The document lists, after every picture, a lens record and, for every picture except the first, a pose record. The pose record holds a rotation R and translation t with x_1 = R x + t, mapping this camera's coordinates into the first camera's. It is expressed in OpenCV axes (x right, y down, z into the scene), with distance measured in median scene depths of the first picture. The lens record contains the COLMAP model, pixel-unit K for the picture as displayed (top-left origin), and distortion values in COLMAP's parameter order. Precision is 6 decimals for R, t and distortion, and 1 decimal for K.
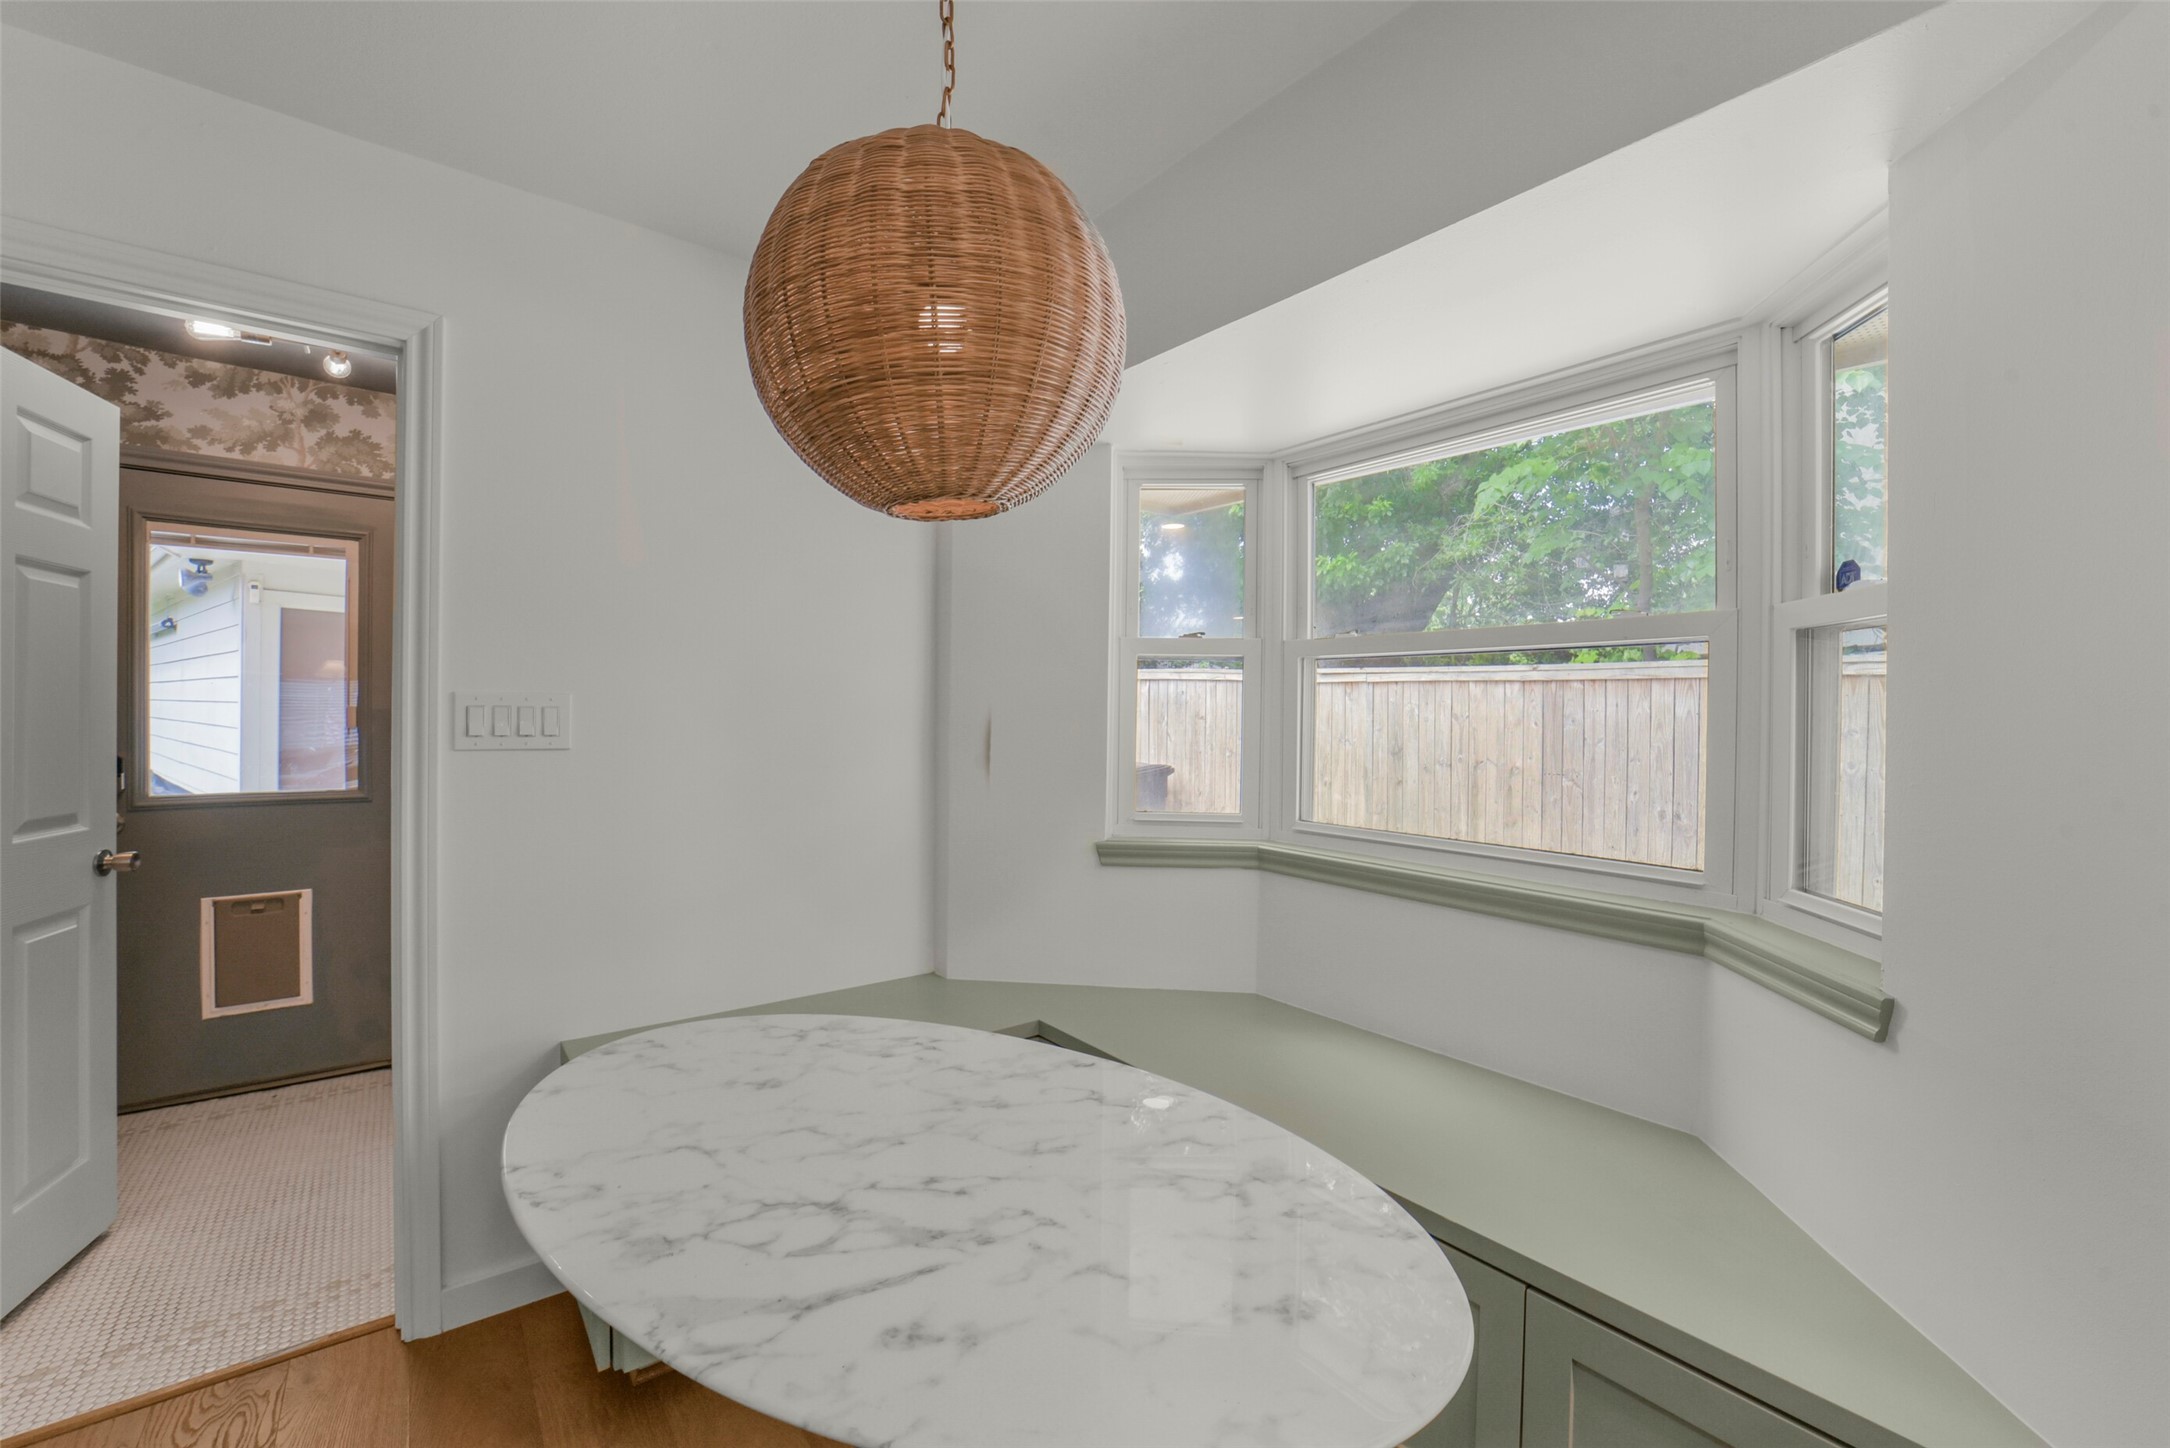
lens RADIAL K [[868.9, 0, 1095.7], [0, 868.9, 722.6], [0, 0, 1]] dist [-0.038708, 0.009208]
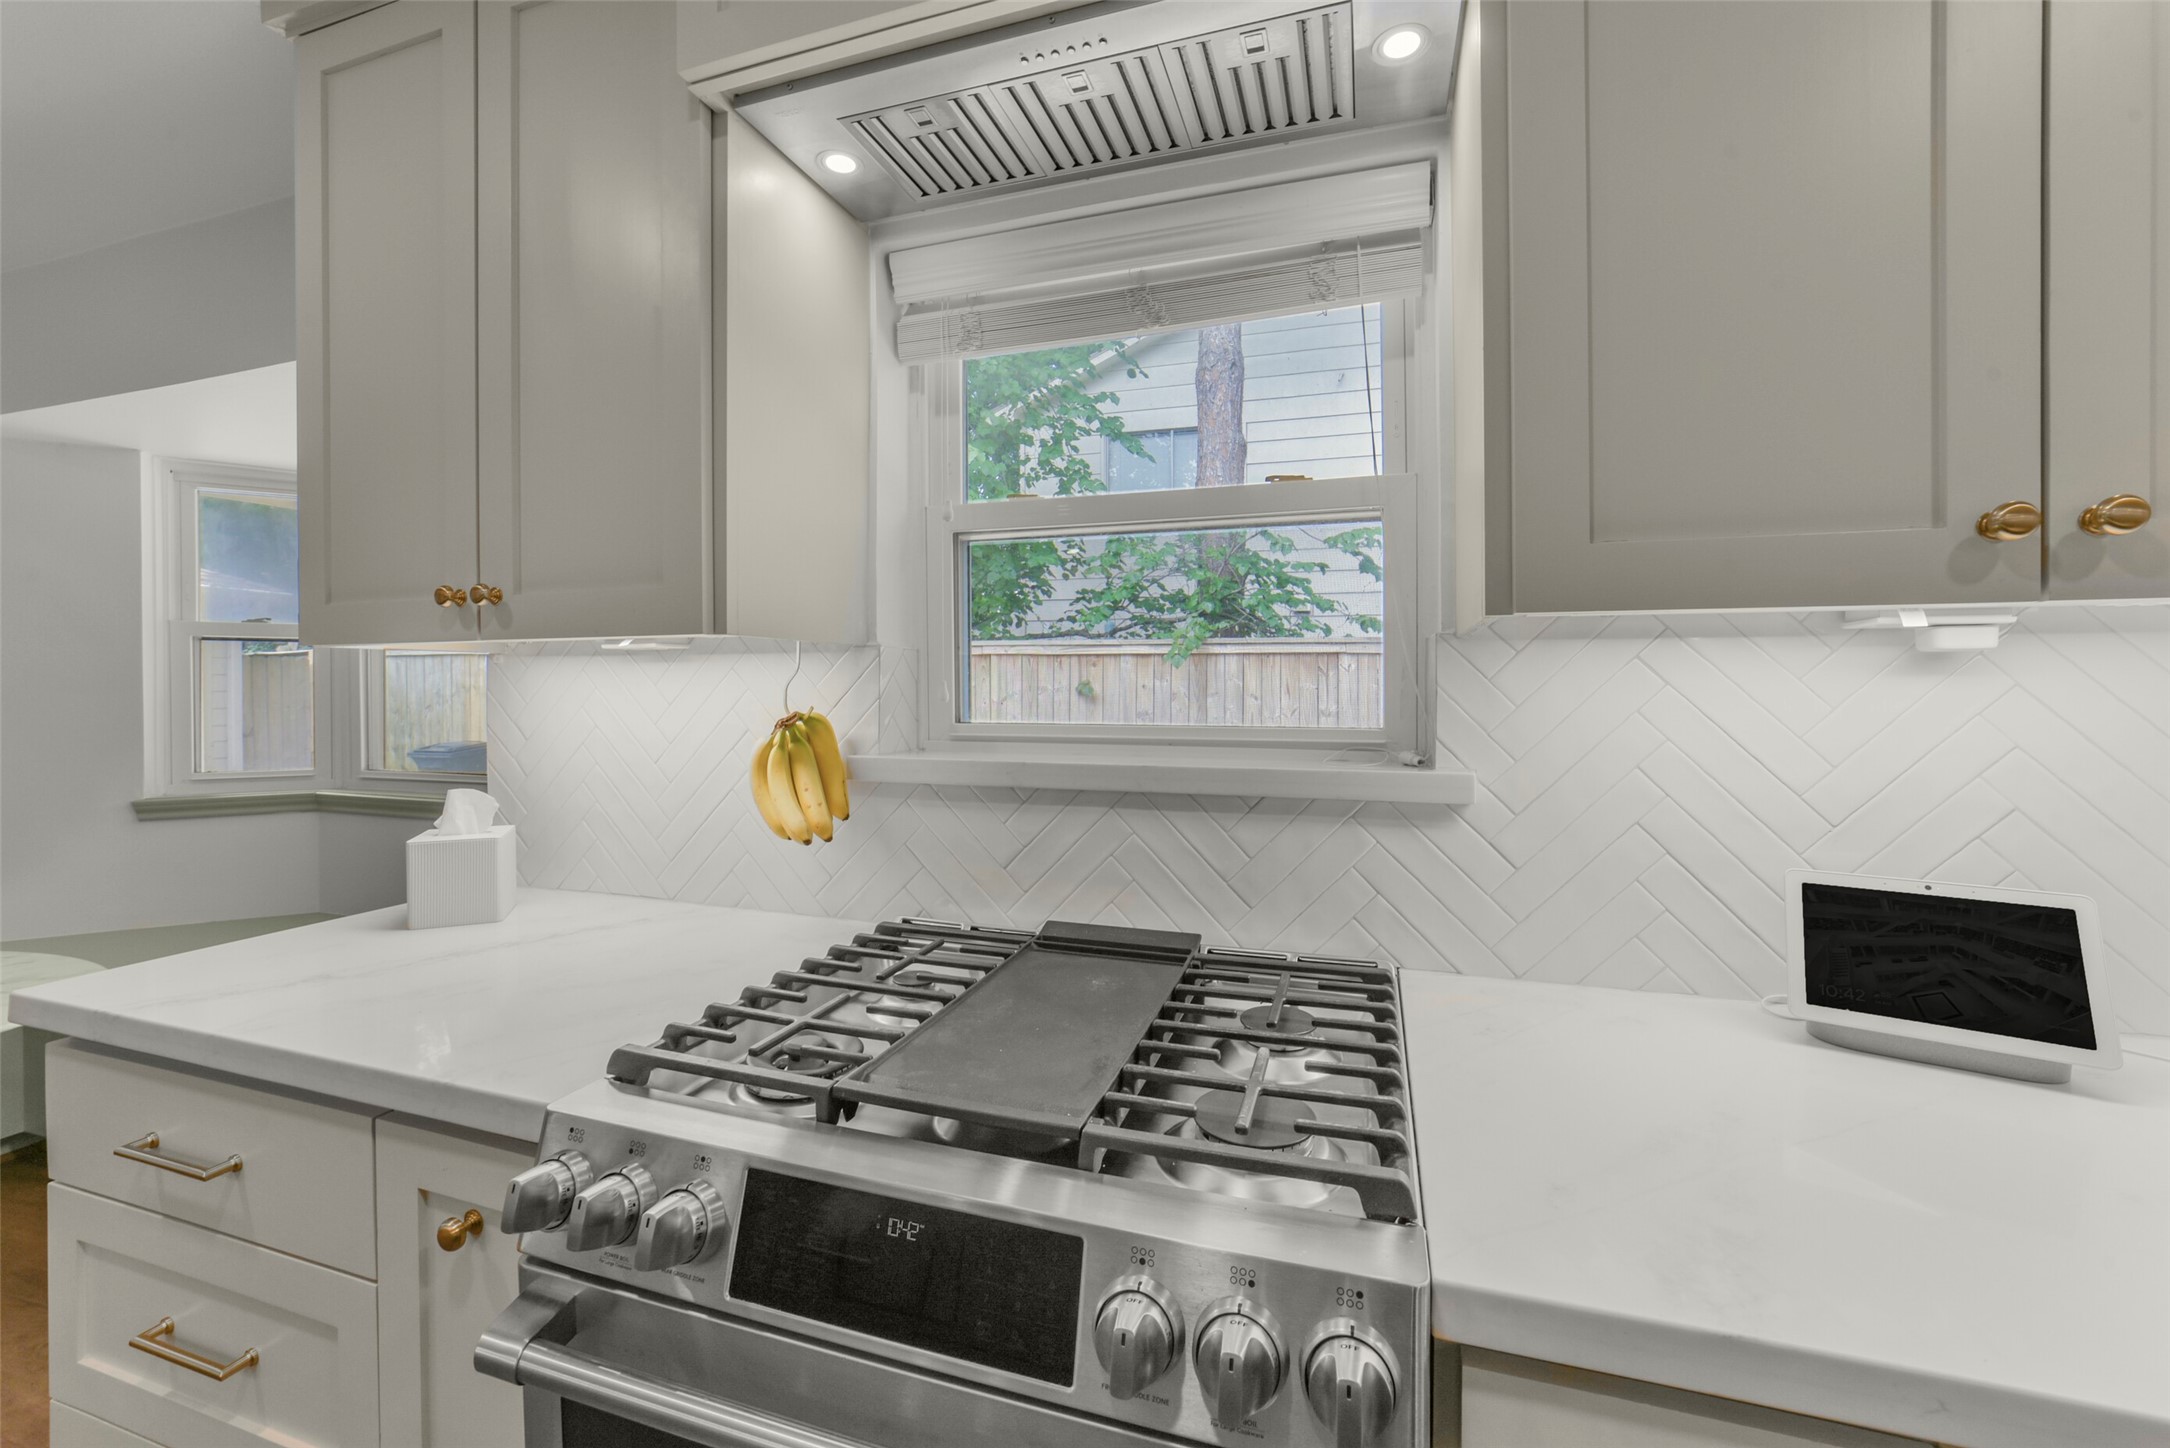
lens RADIAL K [[843.6, 0, 1102.7], [0, 843.6, 700.8], [0, 0, 1]] dist [-0.016565, 0.000256]
pose [[0.831316, -0.024211, 0.555272, 0.596000], [0.021089, 0.999705, 0.012016, 0.027340], [-0.555400, 0.001721, 0.831582, -0.771779]]
